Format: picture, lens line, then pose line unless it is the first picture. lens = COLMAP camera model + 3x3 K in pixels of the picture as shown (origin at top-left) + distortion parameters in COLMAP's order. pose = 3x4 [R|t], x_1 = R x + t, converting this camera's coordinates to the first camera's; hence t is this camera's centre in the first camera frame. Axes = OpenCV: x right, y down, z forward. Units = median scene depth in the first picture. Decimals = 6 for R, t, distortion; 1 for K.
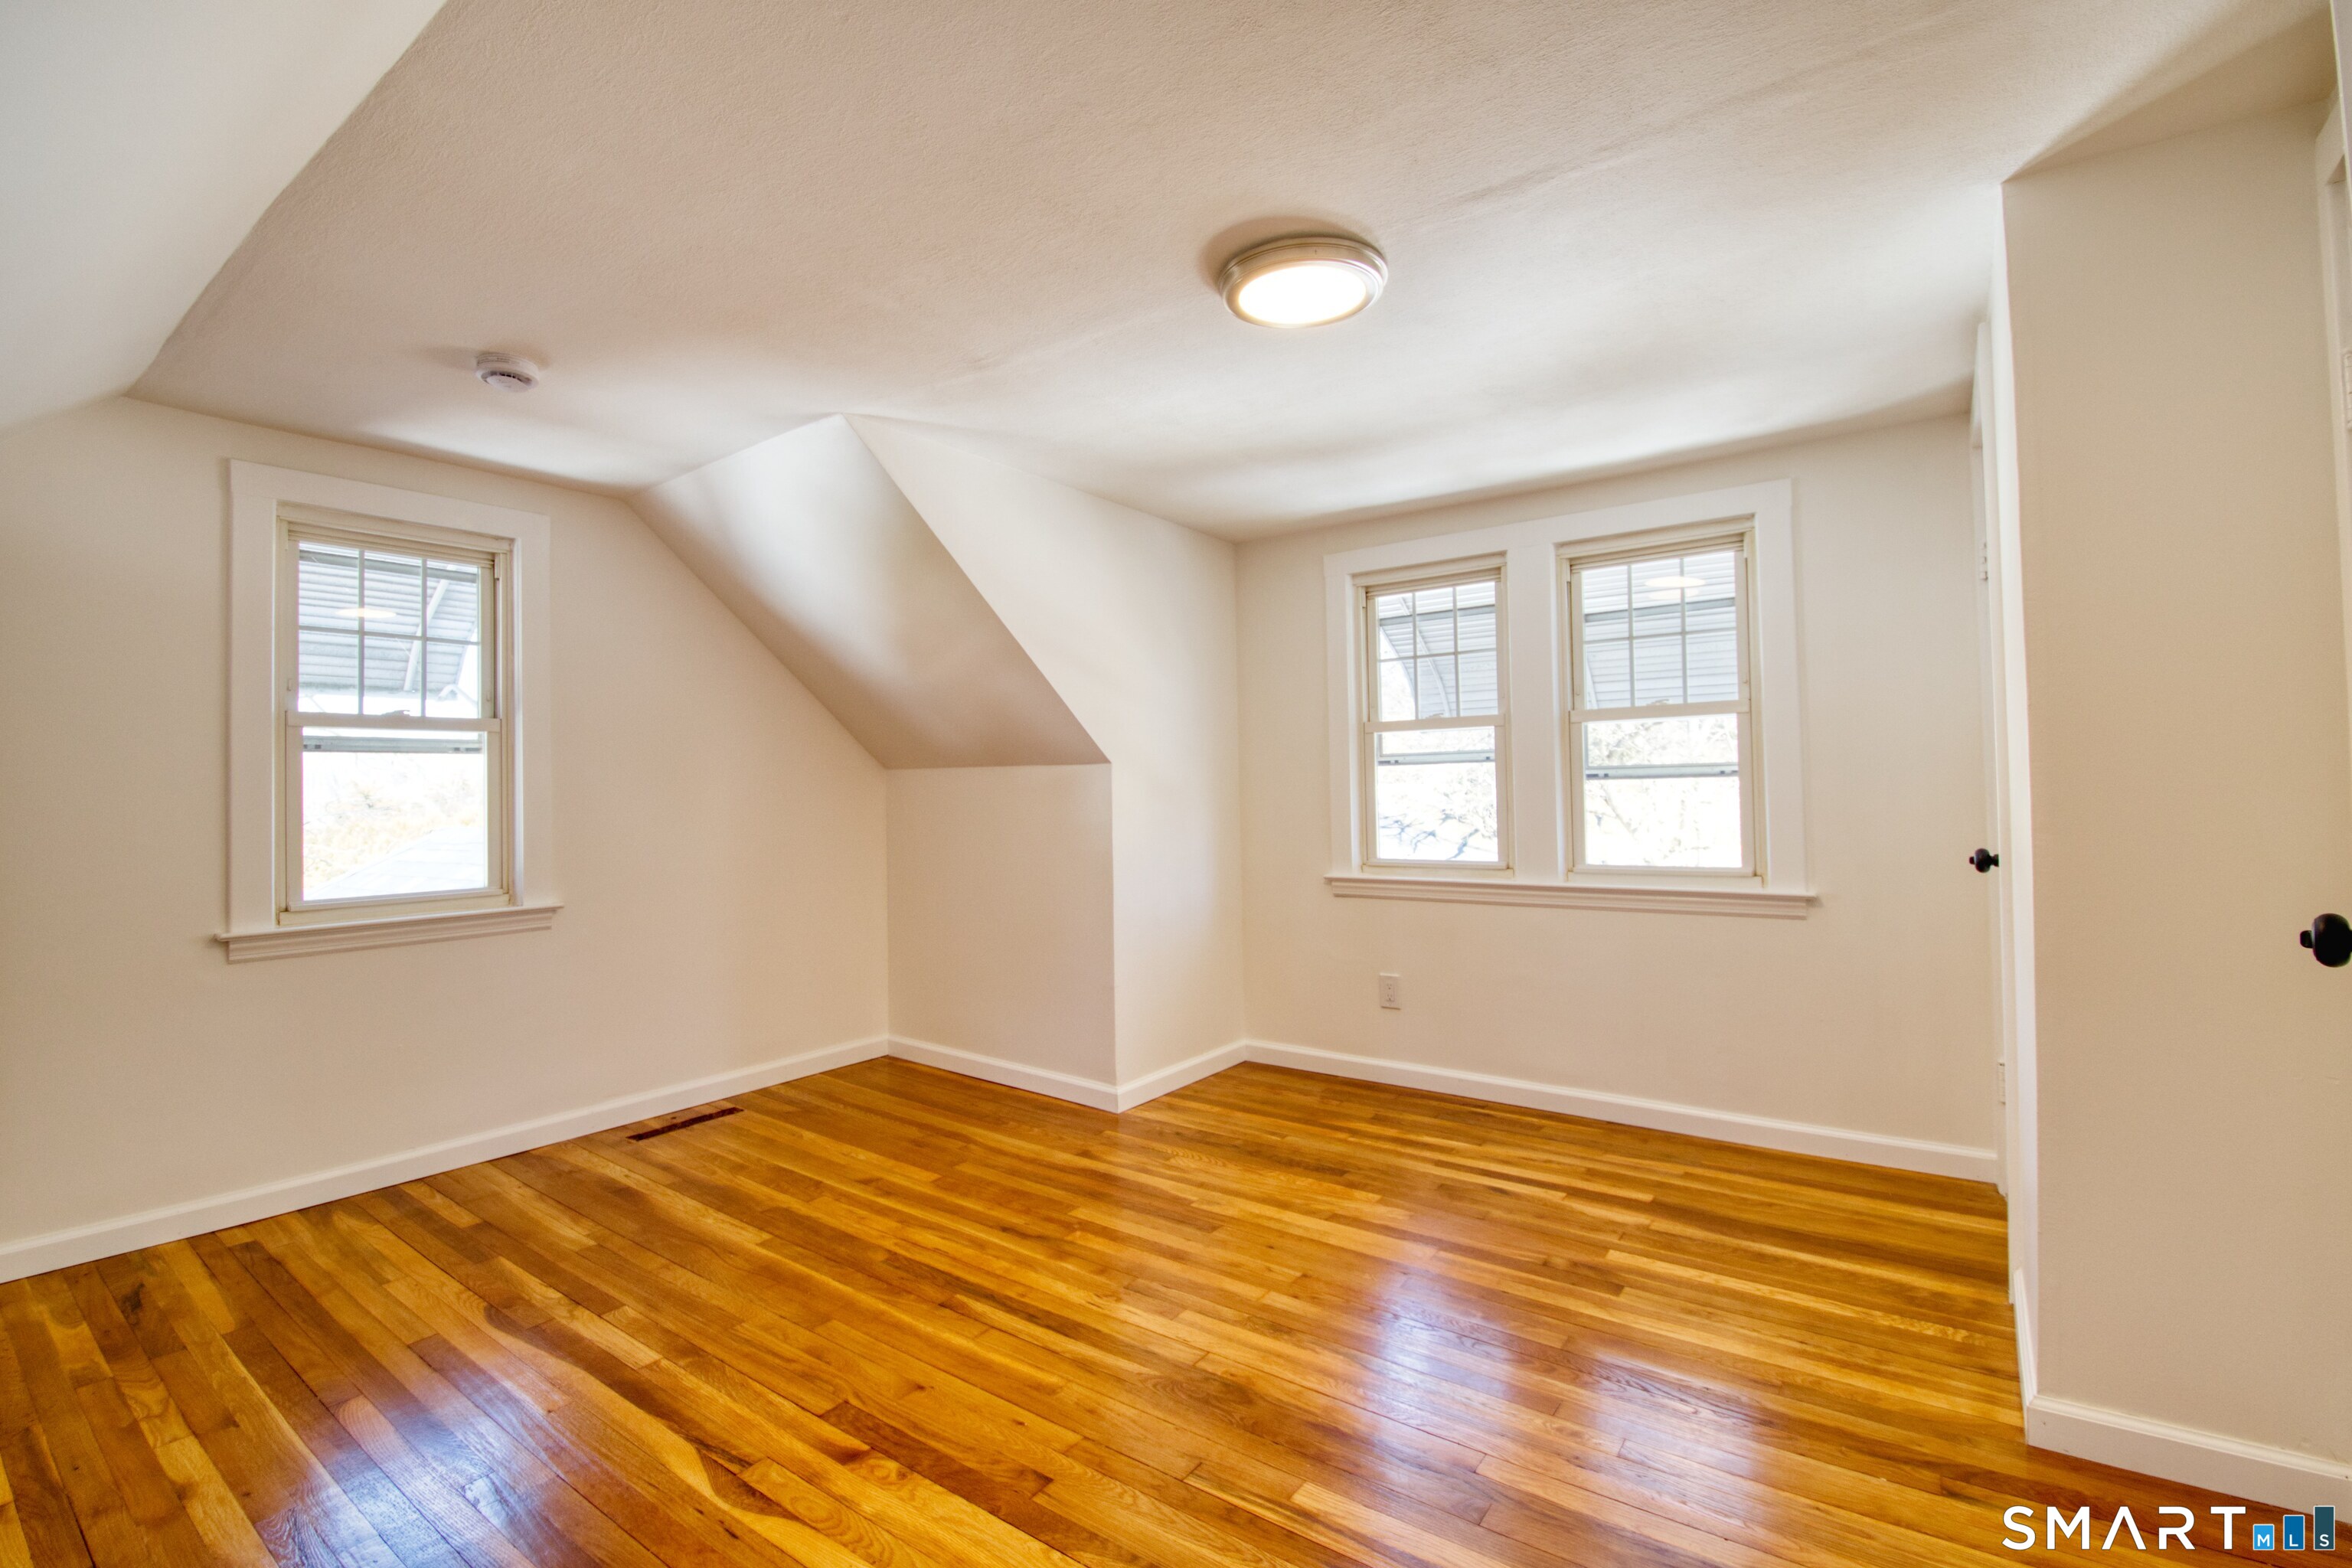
lens RADIAL K [[1038.6, 0, 1168.8], [0, 1038.6, 776.4], [0, 0, 1]] dist [0.004275, -0.011304]
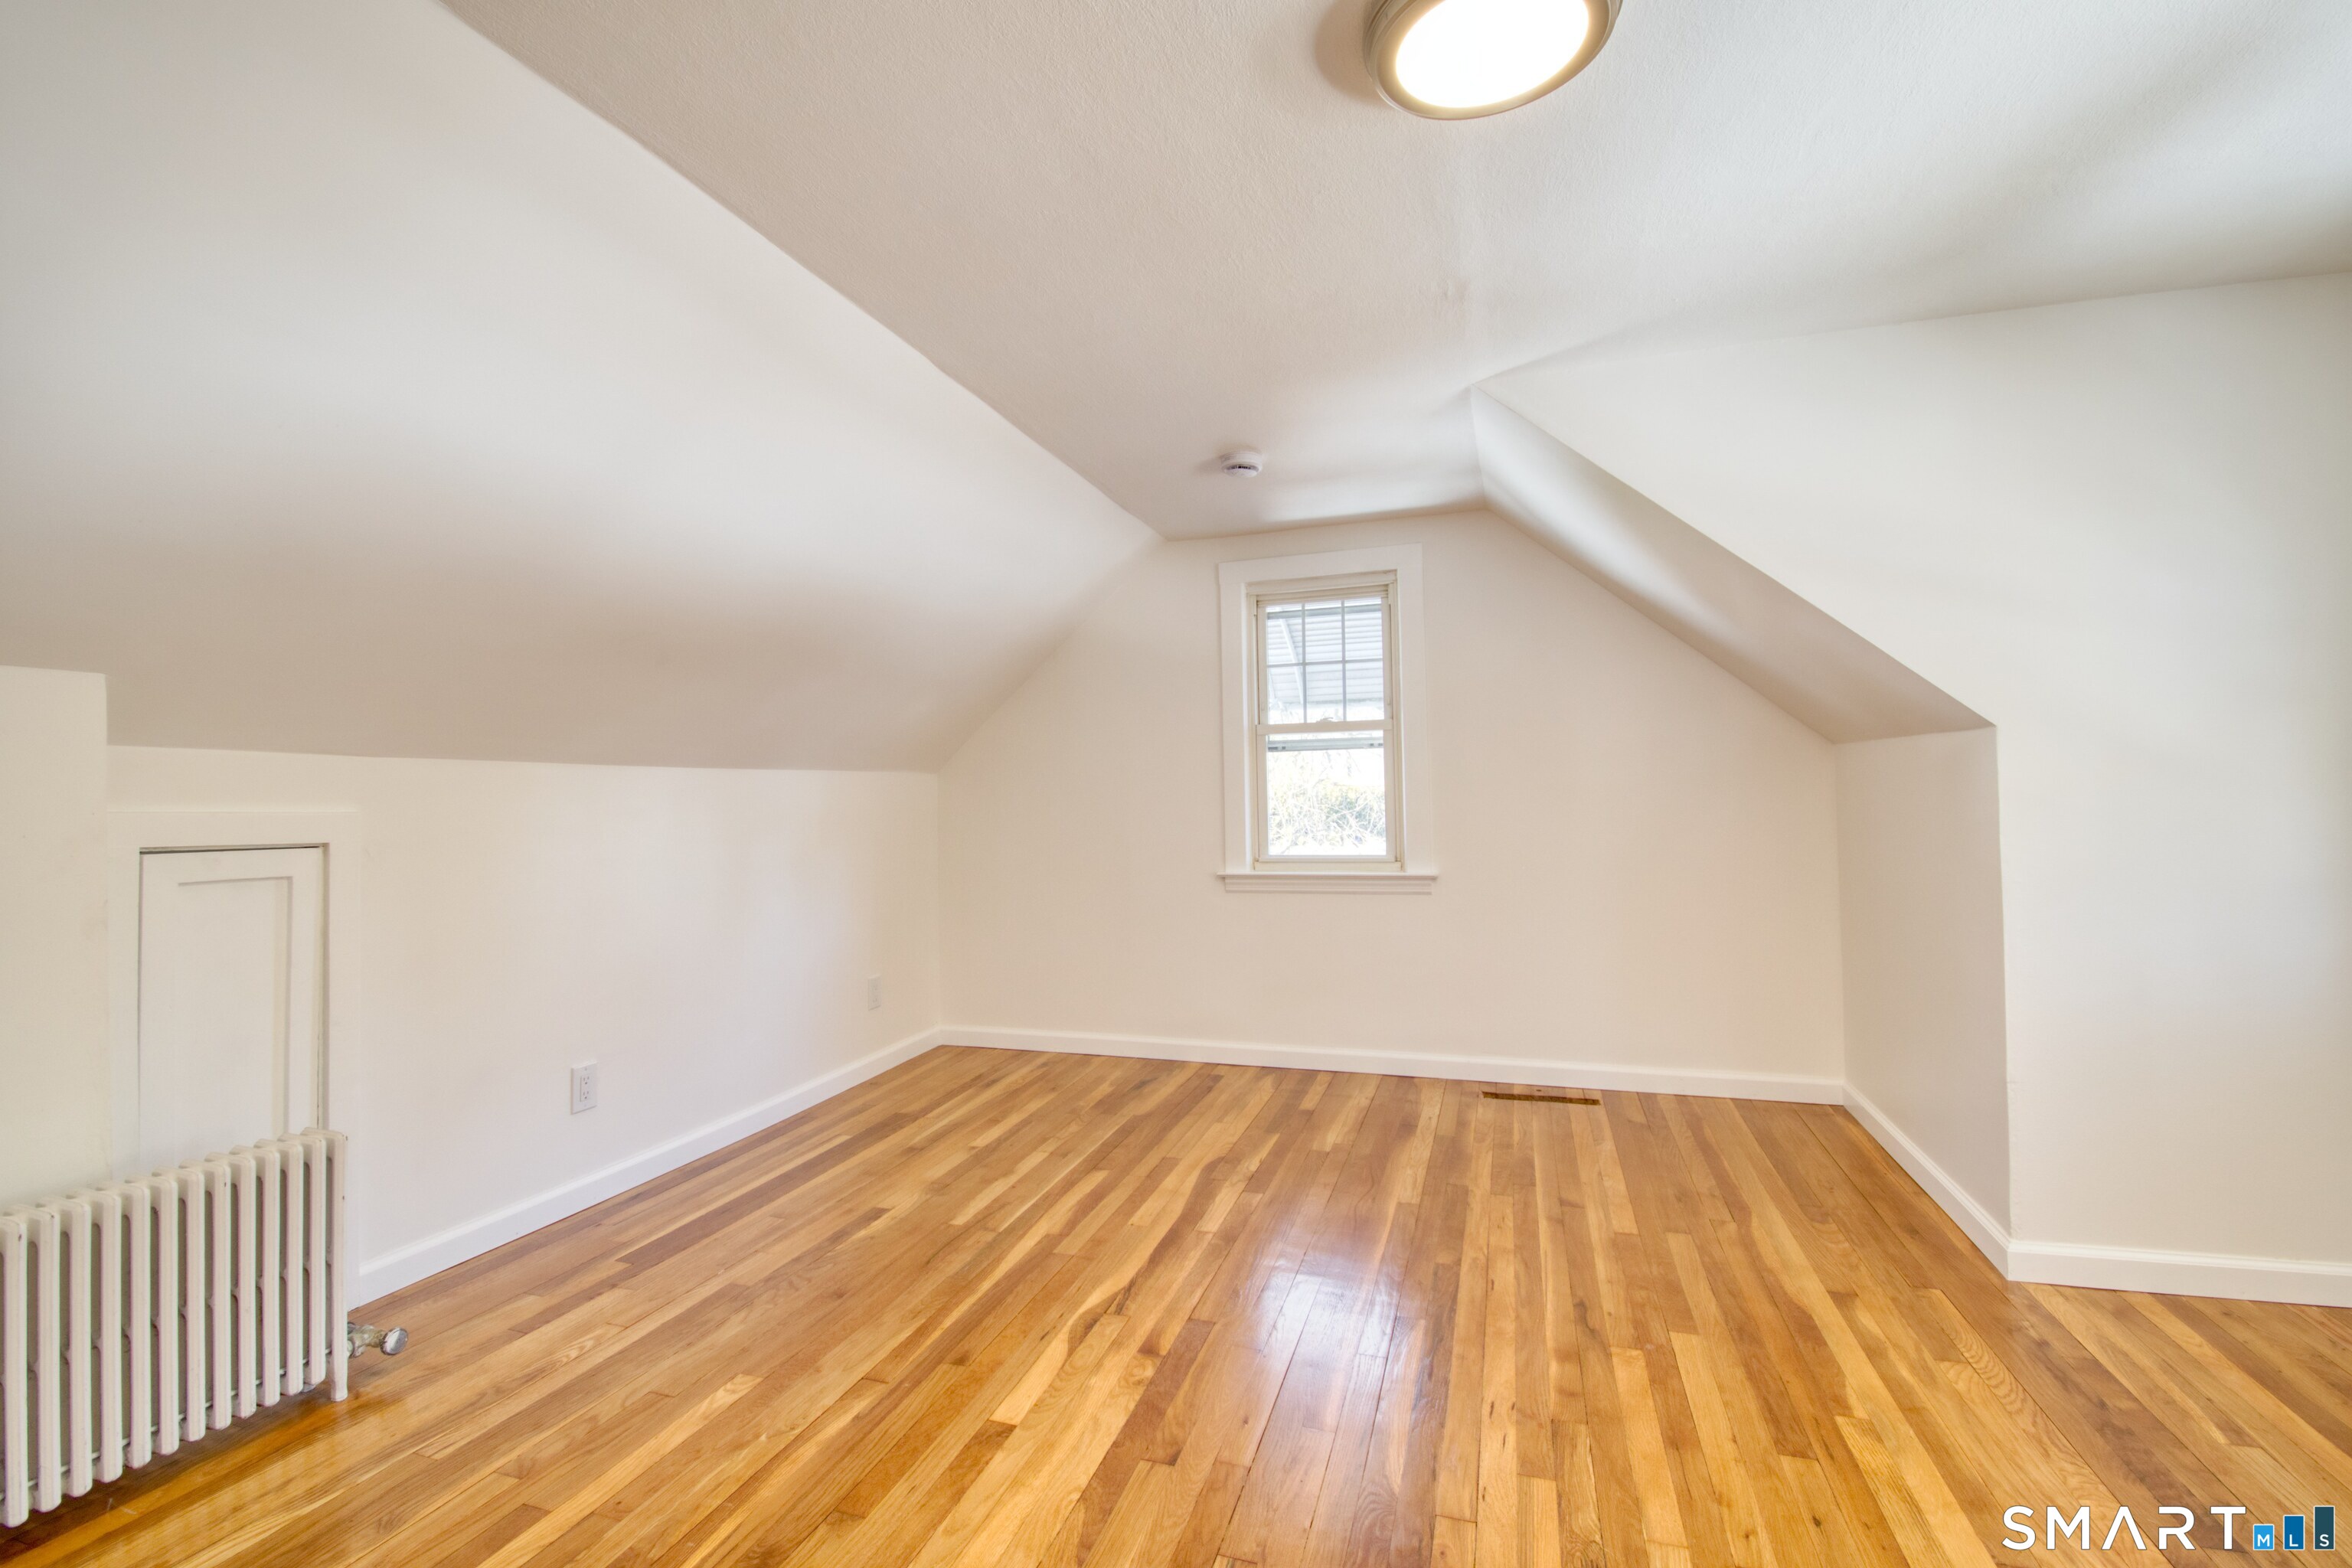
lens RADIAL K [[1038.6, 0, 1150.8], [0, 1038.6, 771.8], [0, 0, 1]] dist [0.004275, -0.011304]
pose [[0.305517, -0.010038, -0.952134, 0.494790], [0.025789, 0.999665, -0.002263, 0.002964], [0.951837, -0.023864, 0.305674, 0.399668]]
